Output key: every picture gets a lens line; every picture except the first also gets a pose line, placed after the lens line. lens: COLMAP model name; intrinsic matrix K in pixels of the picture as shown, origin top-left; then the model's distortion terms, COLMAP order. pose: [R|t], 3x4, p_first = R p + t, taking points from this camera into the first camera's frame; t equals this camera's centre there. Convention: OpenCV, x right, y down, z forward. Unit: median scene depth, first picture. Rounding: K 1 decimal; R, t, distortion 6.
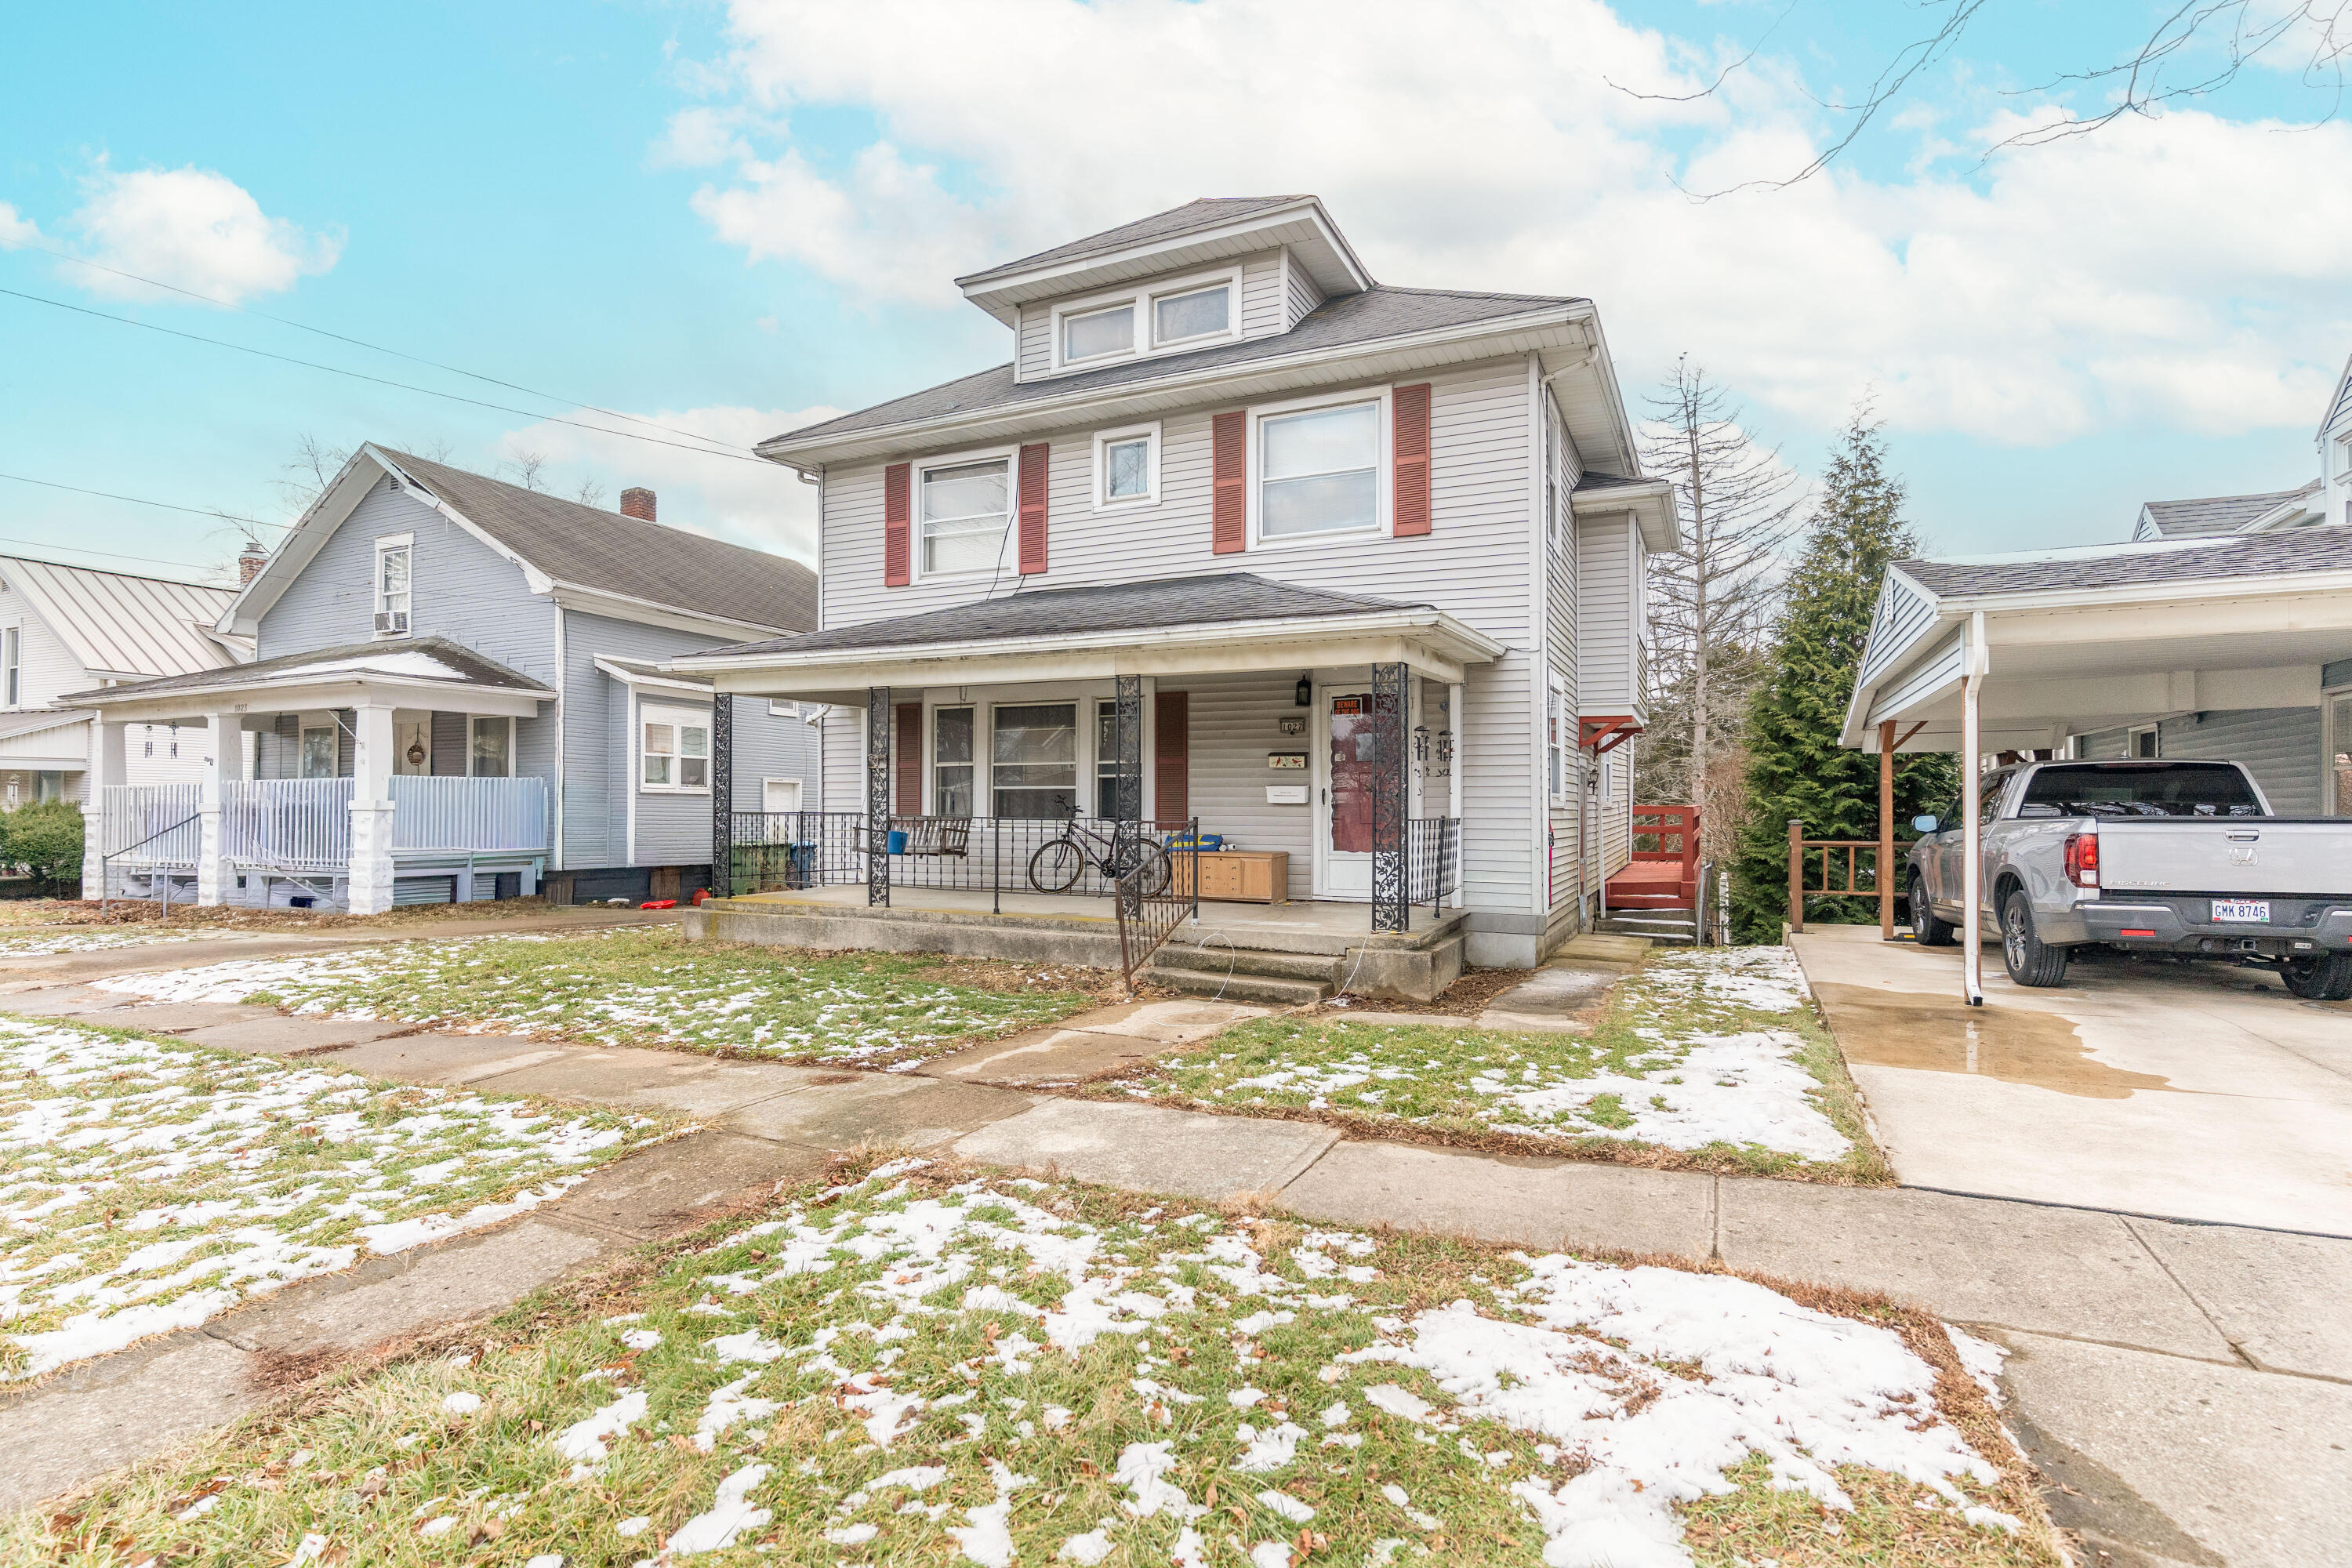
lens RADIAL K [[1140.5, 0, 1195.6], [0, 1140.5, 792.8], [0, 0, 1]] dist [0.004844, 0.000260]
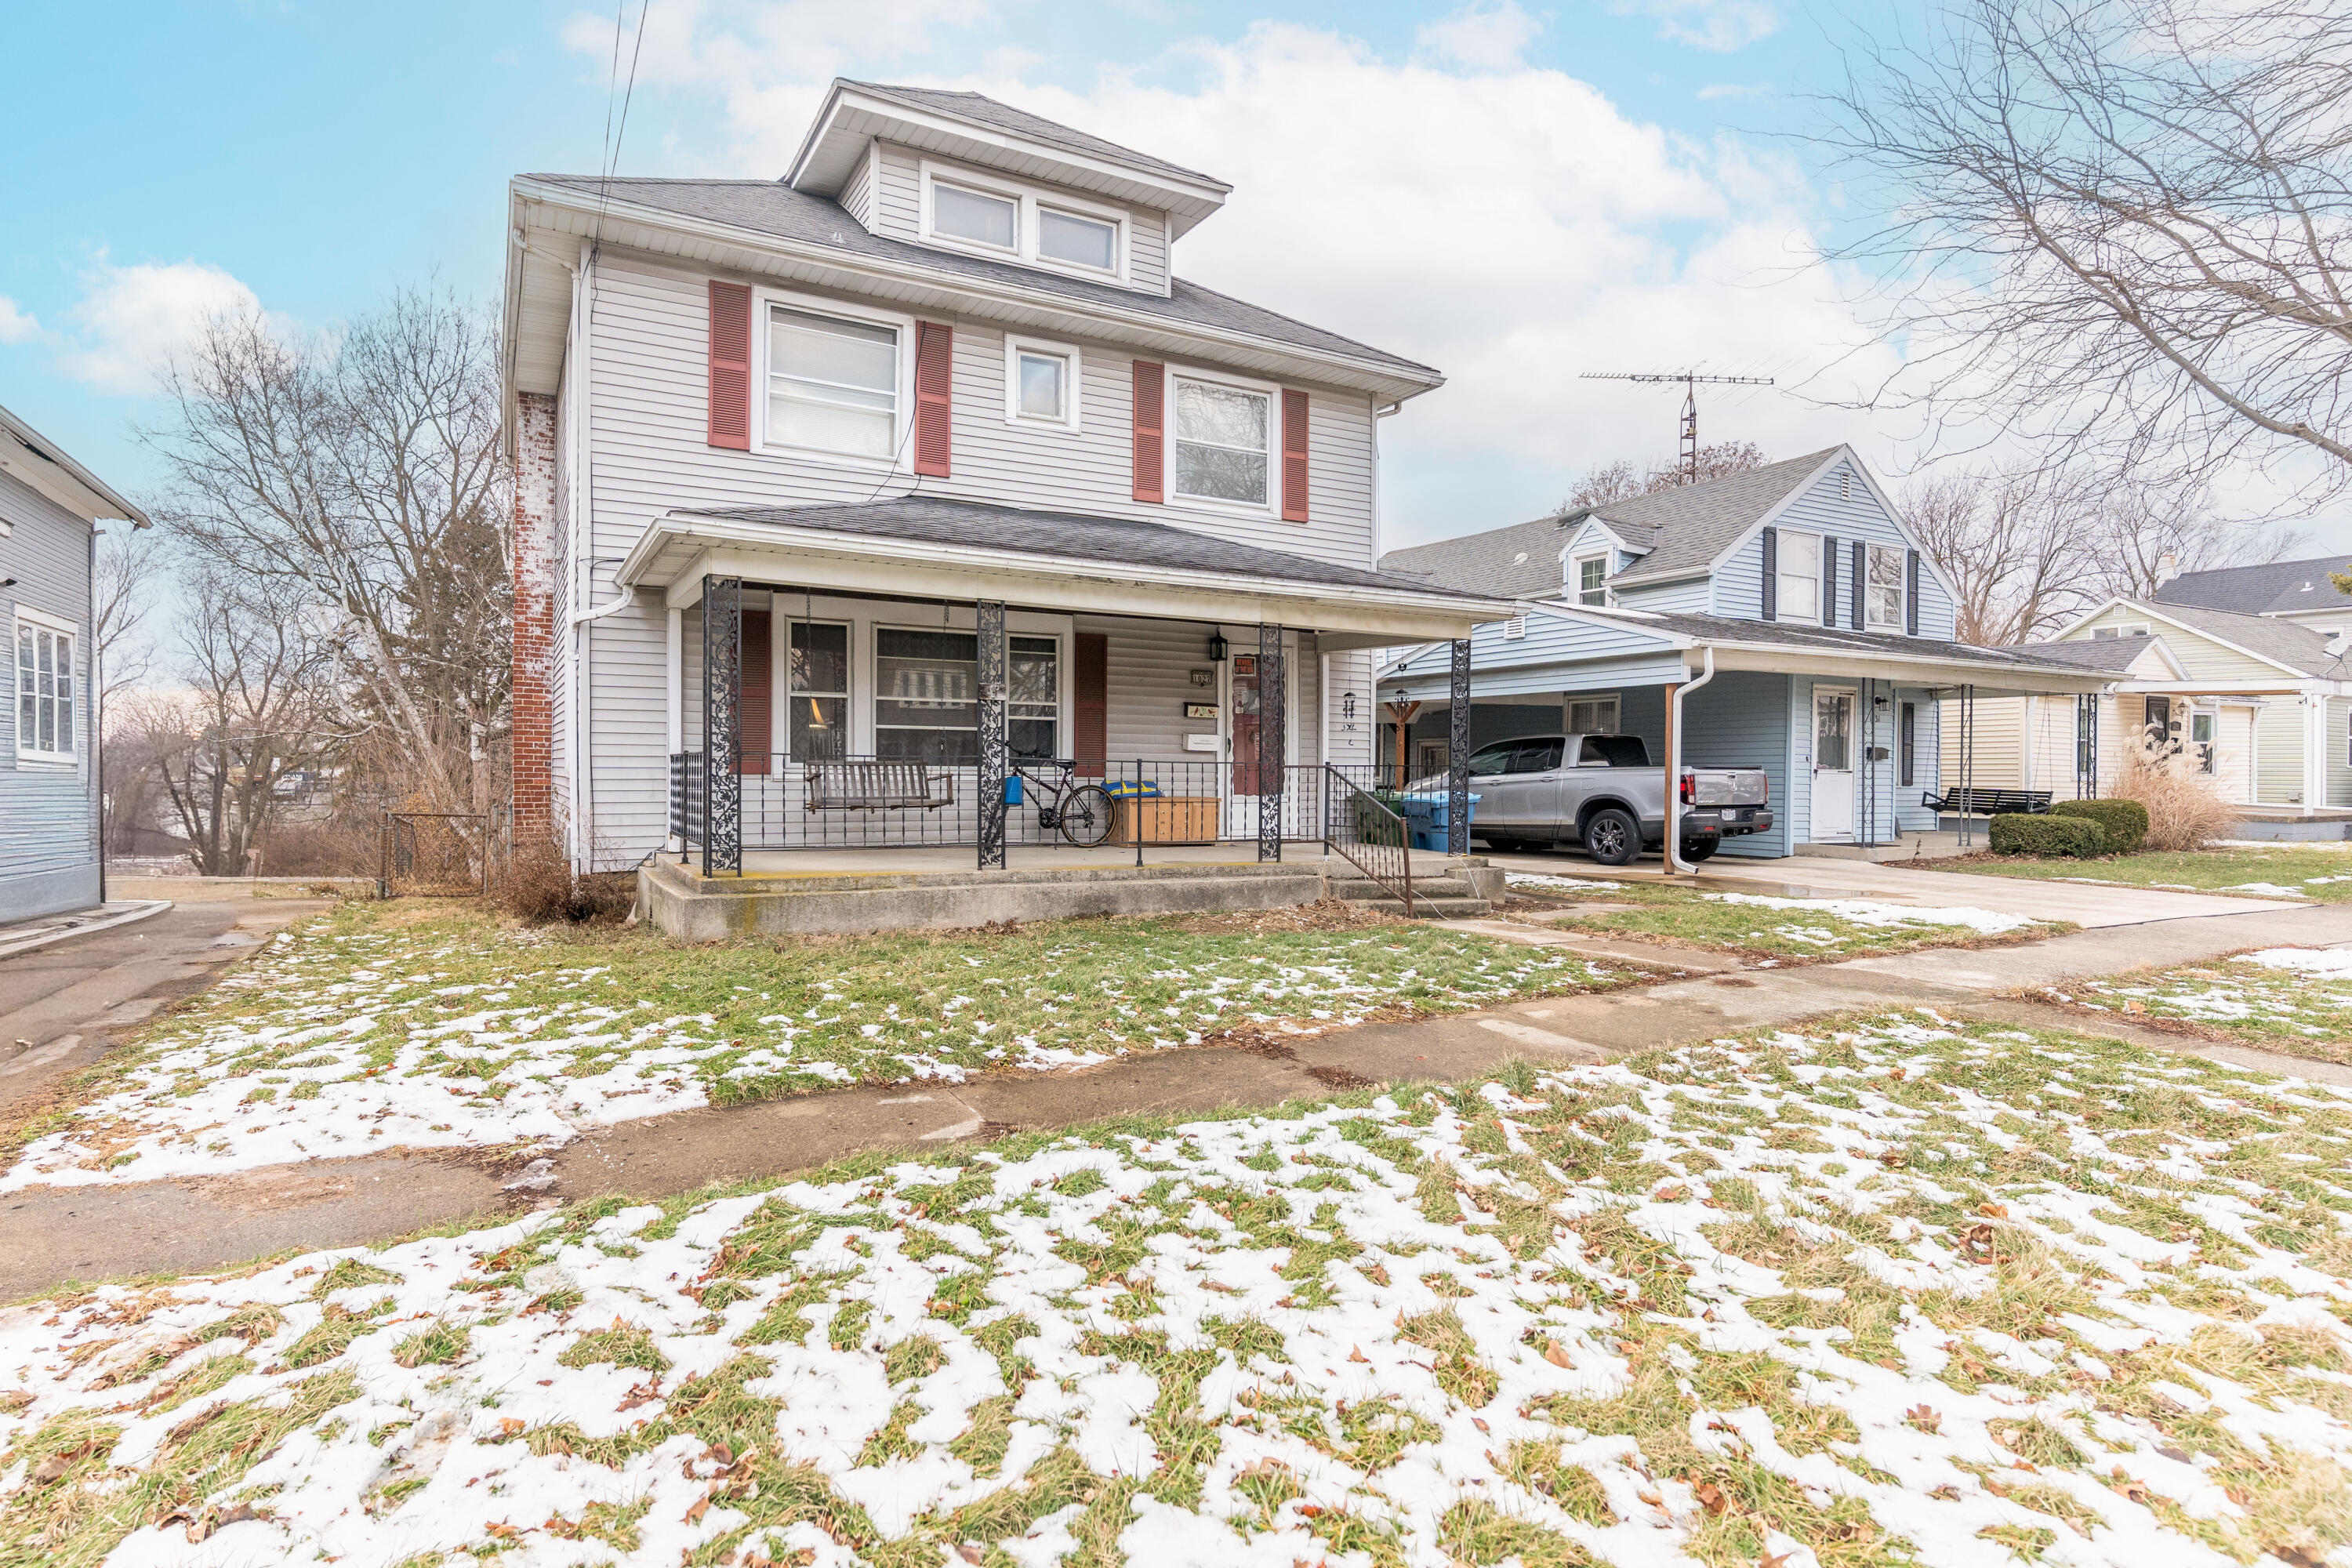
lens RADIAL K [[1220.3, 0, 1104.2], [0, 1220.3, 770.7], [0, 0, 1]] dist [0.003829, 0.000016]
pose [[0.606585, 0.000501, 0.795018, -0.839366], [-0.018473, 0.999739, 0.013465, 0.013508], [-0.794804, -0.022854, 0.606436, 0.365597]]
